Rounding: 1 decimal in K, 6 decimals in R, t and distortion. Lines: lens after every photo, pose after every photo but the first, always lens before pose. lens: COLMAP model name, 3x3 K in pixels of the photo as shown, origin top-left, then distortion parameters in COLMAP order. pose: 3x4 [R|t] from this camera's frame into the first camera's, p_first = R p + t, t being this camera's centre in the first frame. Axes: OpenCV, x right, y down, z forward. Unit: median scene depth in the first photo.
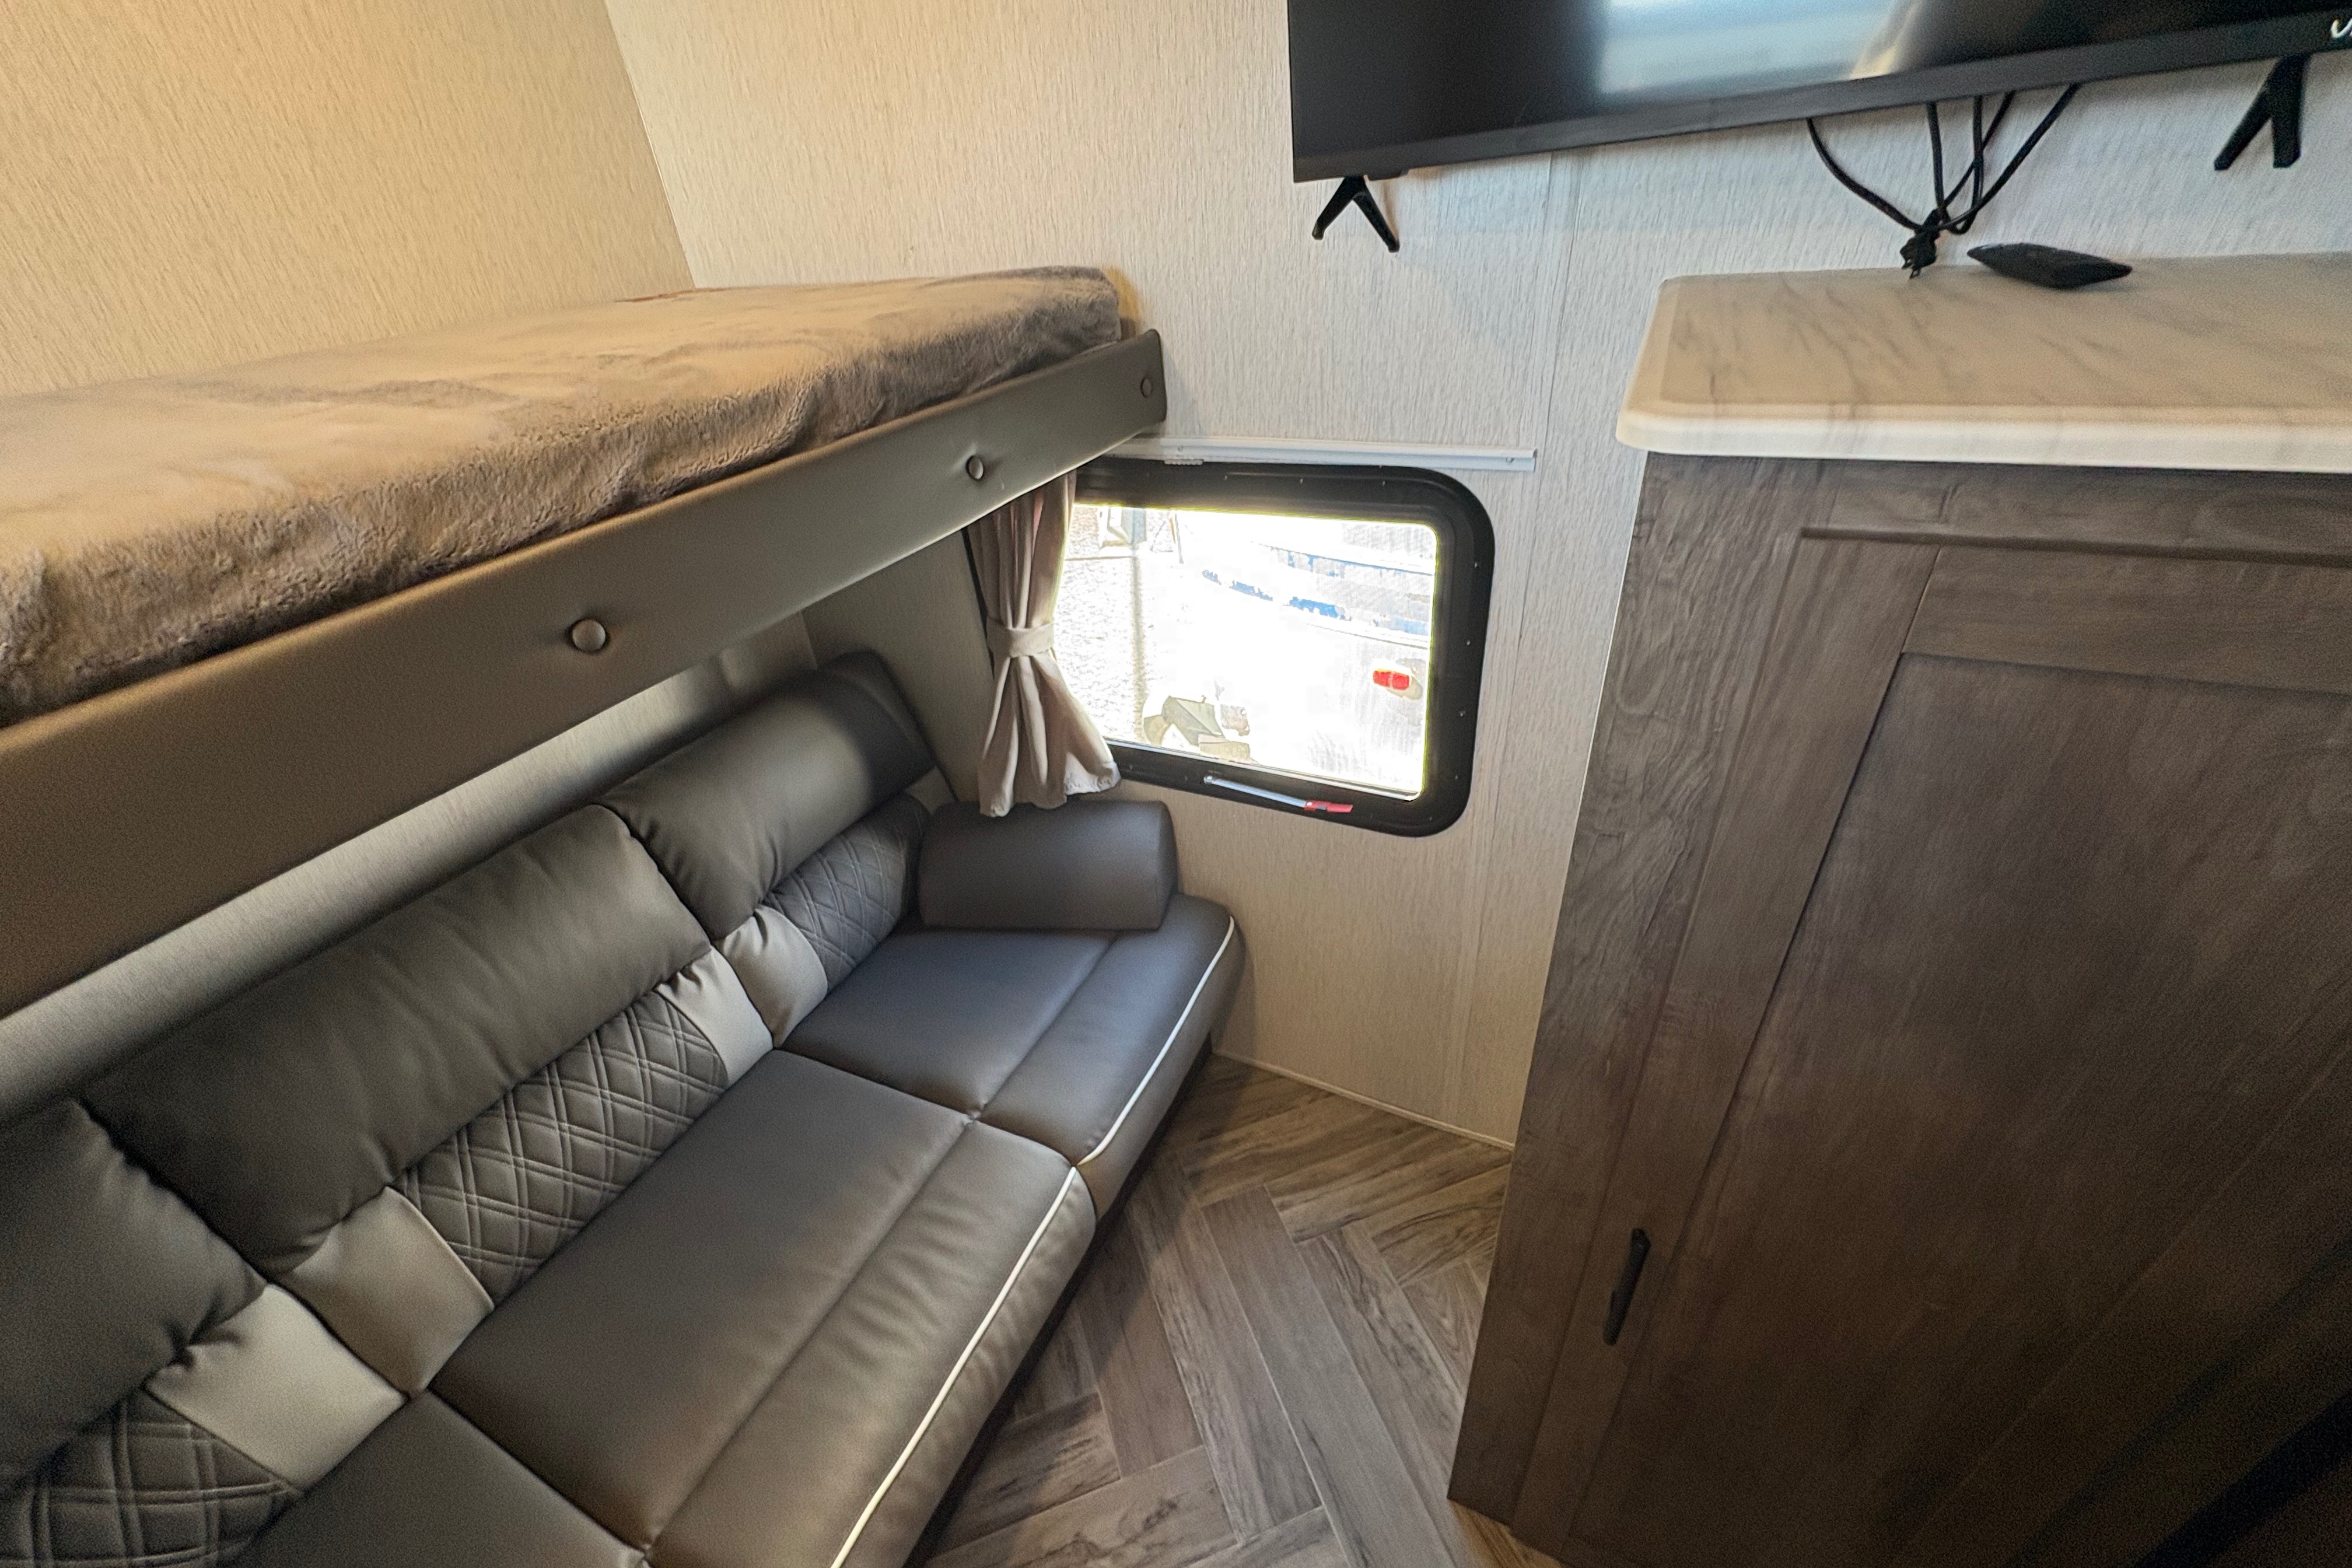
lens RADIAL K [[934.2, 0, 1177.5], [0, 934.2, 778.1], [0, 0, 1]] dist [0.003183, 0.000786]
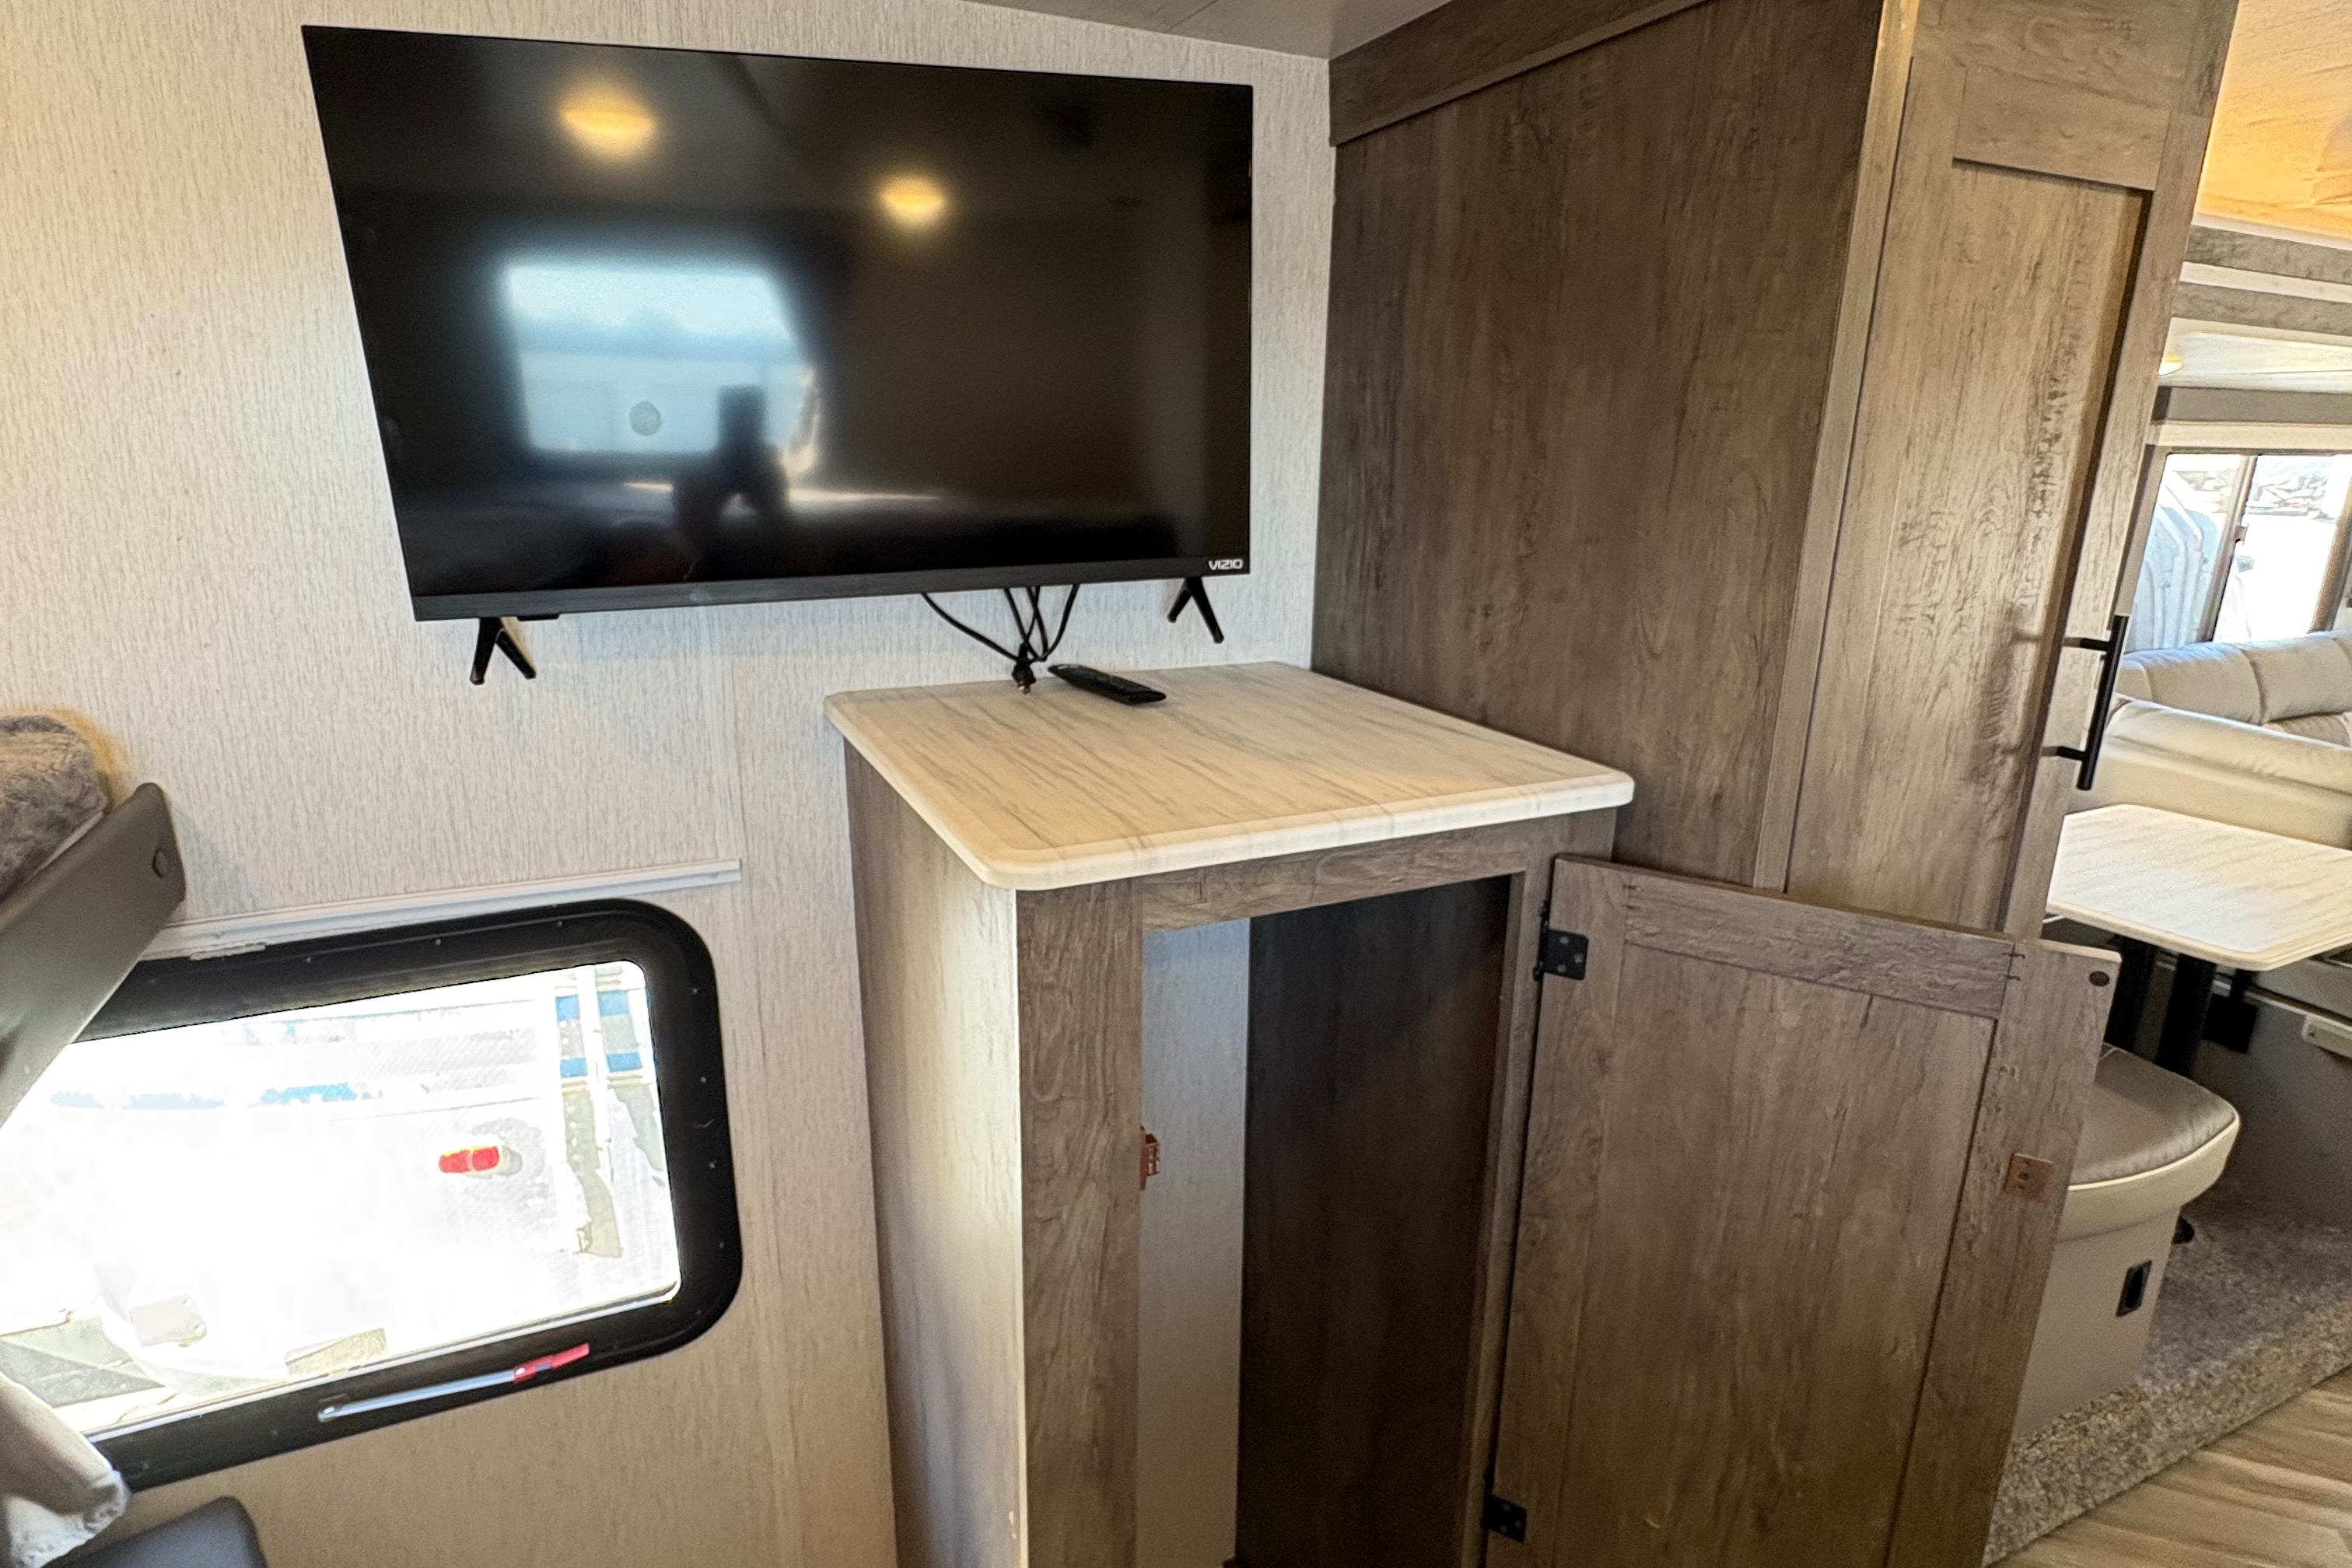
lens RADIAL K [[1232.2, 0, 1176.4], [0, 1232.2, 790.7], [0, 0, 1]] dist [0.000185, 0.000928]
pose [[0.634251, -0.124500, 0.763037, -0.265501], [0.363999, 0.918806, -0.152647, -0.070601], [-0.682078, 0.374561, 0.628071, -0.086600]]
